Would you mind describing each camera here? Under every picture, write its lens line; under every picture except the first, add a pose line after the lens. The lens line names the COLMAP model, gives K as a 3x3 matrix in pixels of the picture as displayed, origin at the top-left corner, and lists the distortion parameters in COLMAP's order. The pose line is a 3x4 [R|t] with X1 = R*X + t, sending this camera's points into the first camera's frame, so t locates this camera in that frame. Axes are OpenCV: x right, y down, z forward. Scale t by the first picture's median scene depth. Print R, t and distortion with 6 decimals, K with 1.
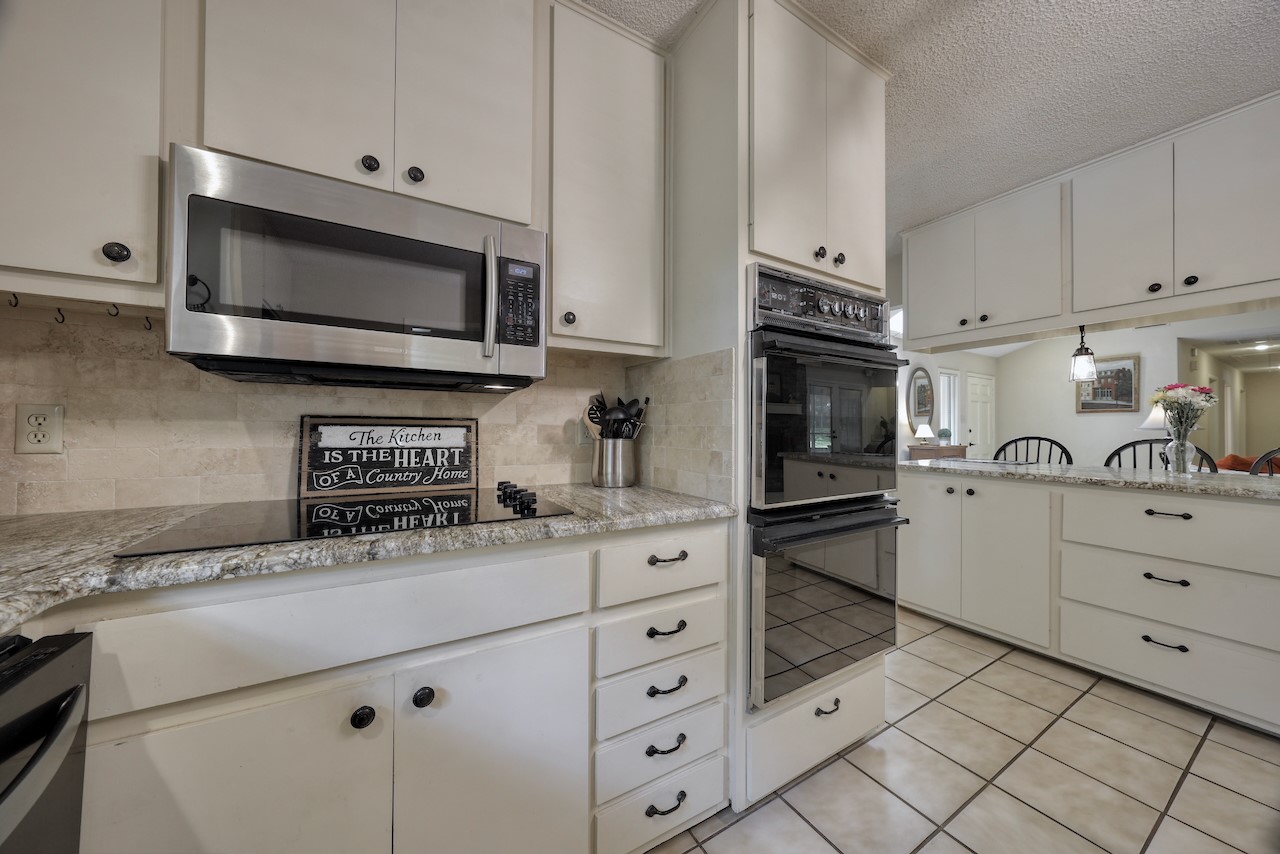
lens RADIAL K [[432.2, 0, 640.1], [0, 432.2, 424.9], [0, 0, 1]] dist [-0.006232, 0.001190]
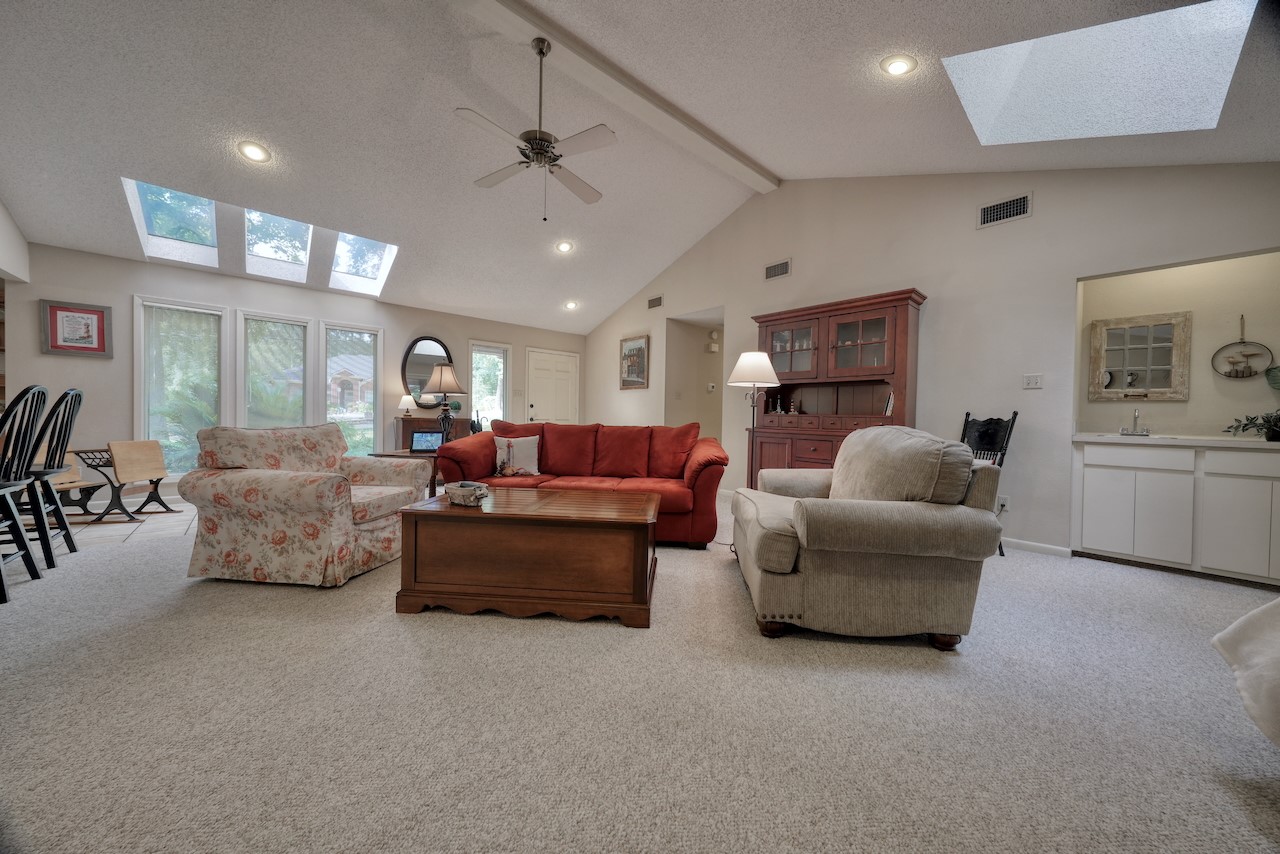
lens RADIAL K [[432.2, 0, 642.3], [0, 432.2, 425.3], [0, 0, 1]] dist [-0.006232, 0.001190]
pose [[0.980269, 0.007754, 0.197516, 4.444418], [-0.013552, 0.999516, 0.028017, 0.146557], [-0.197203, -0.030141, 0.979899, -0.211470]]
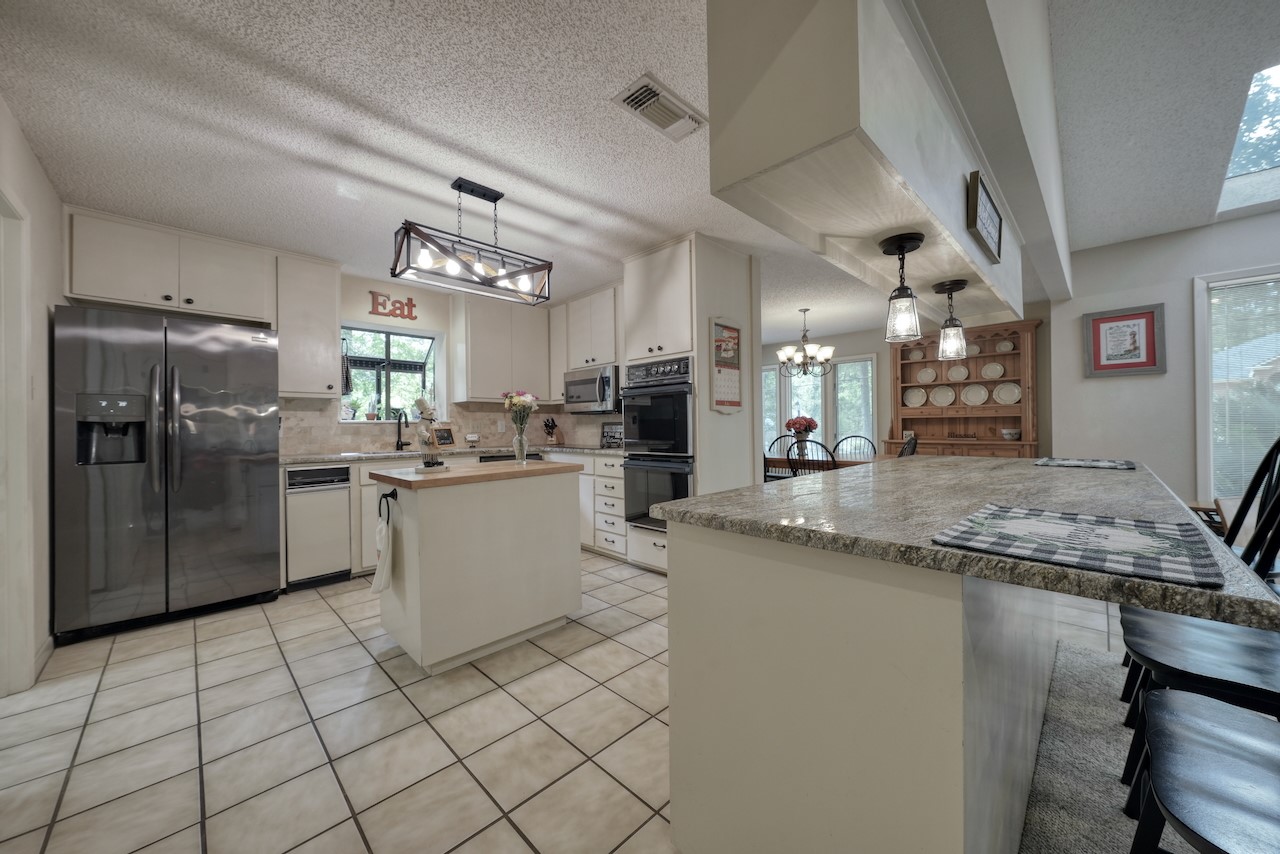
lens RADIAL K [[458.8, 0, 642.5], [0, 458.8, 426.7], [0, 0, 1]] dist [-0.000841, 0.000027]
pose [[0.246350, -0.008505, -0.969144, 2.930201], [0.022135, 0.999750, -0.003147, 0.029798], [0.968928, -0.020677, 0.246477, 0.338200]]
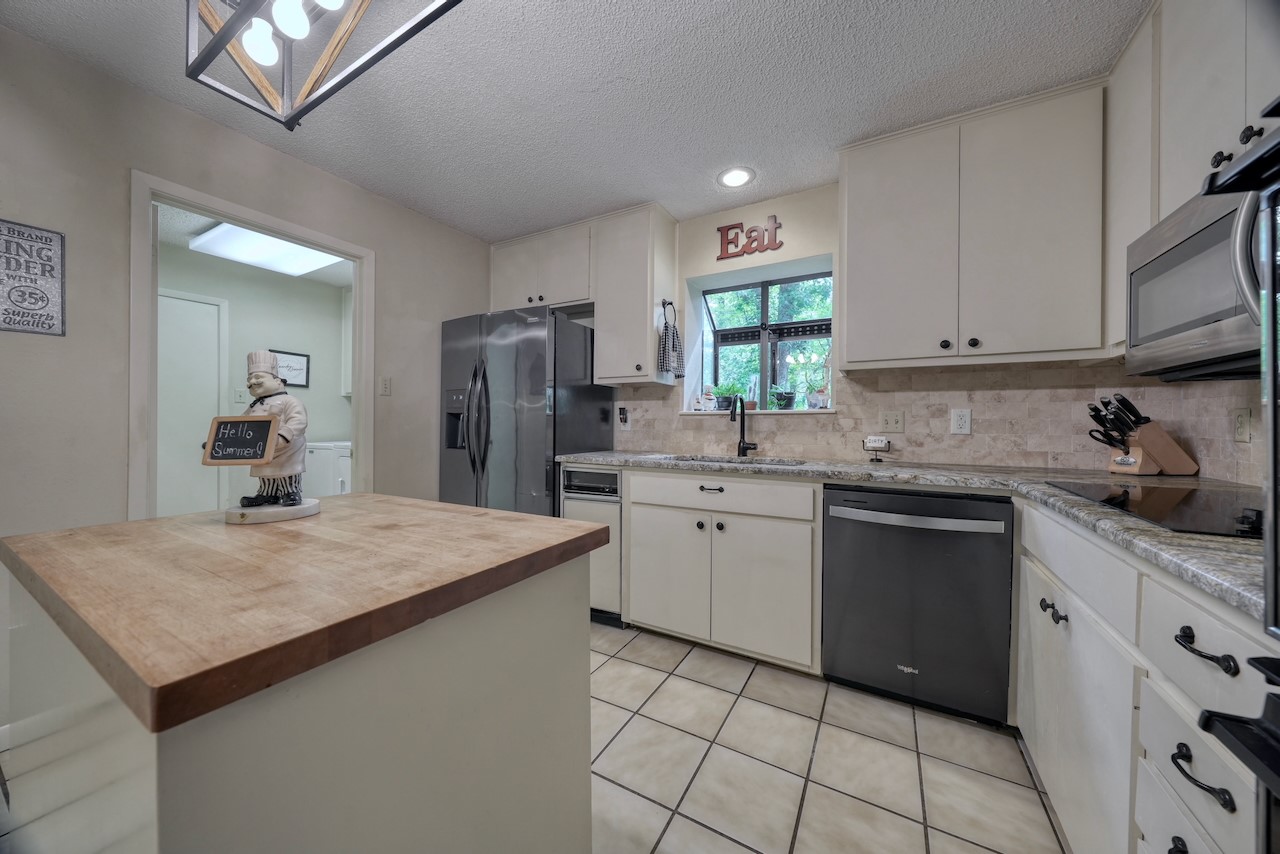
lens RADIAL K [[432.2, 0, 641.8], [0, 432.2, 425.2], [0, 0, 1]] dist [-0.006232, 0.001190]
pose [[-0.867878, -0.010115, -0.496674, 0.820453], [-0.007079, 0.999943, -0.007995, 0.026525], [0.496727, -0.003422, -0.867900, 0.947182]]
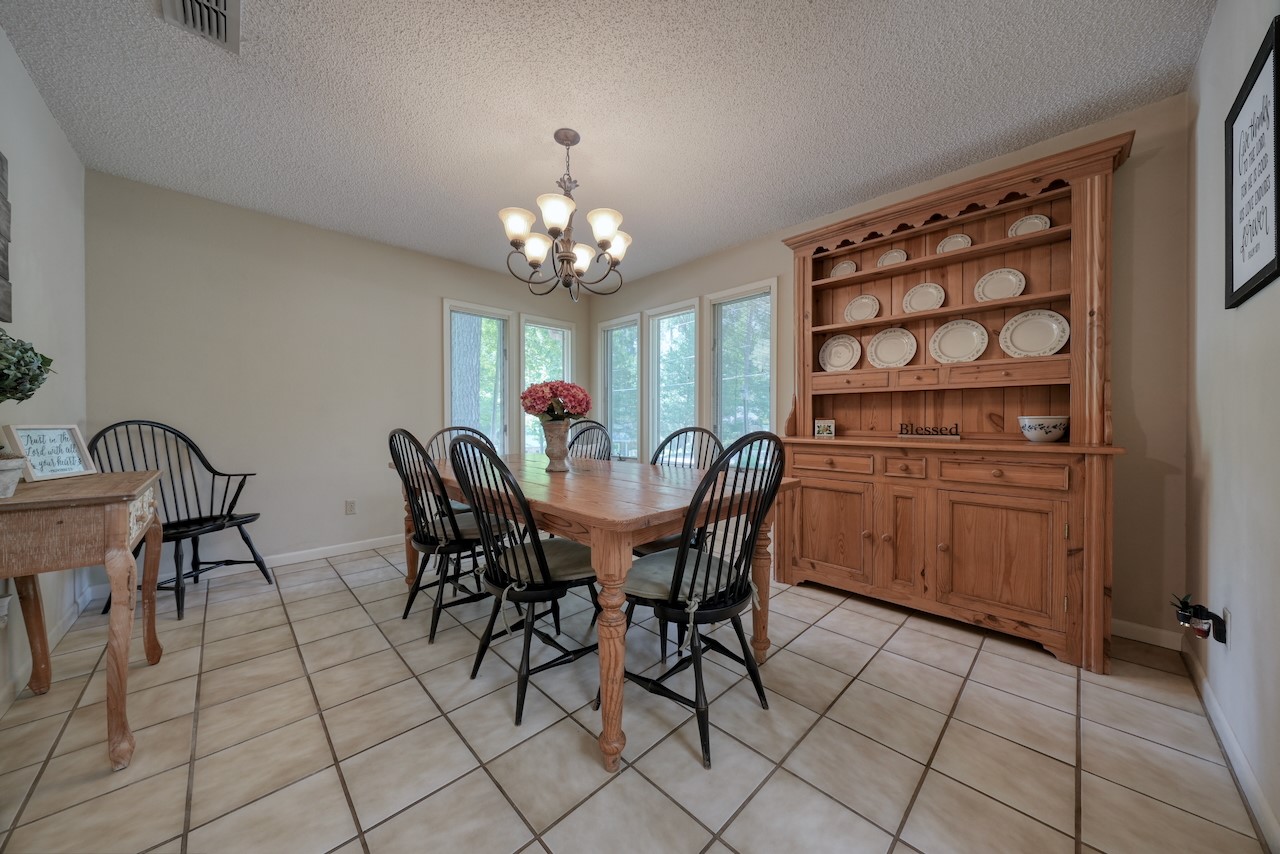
lens RADIAL K [[432.2, 0, 640.1], [0, 432.2, 424.4], [0, 0, 1]] dist [-0.006232, 0.001190]
pose [[0.239181, 0.004170, -0.970966, 1.041887], [0.009212, 0.999936, 0.006564, 0.116068], [0.970931, -0.010514, 0.239127, 2.604510]]
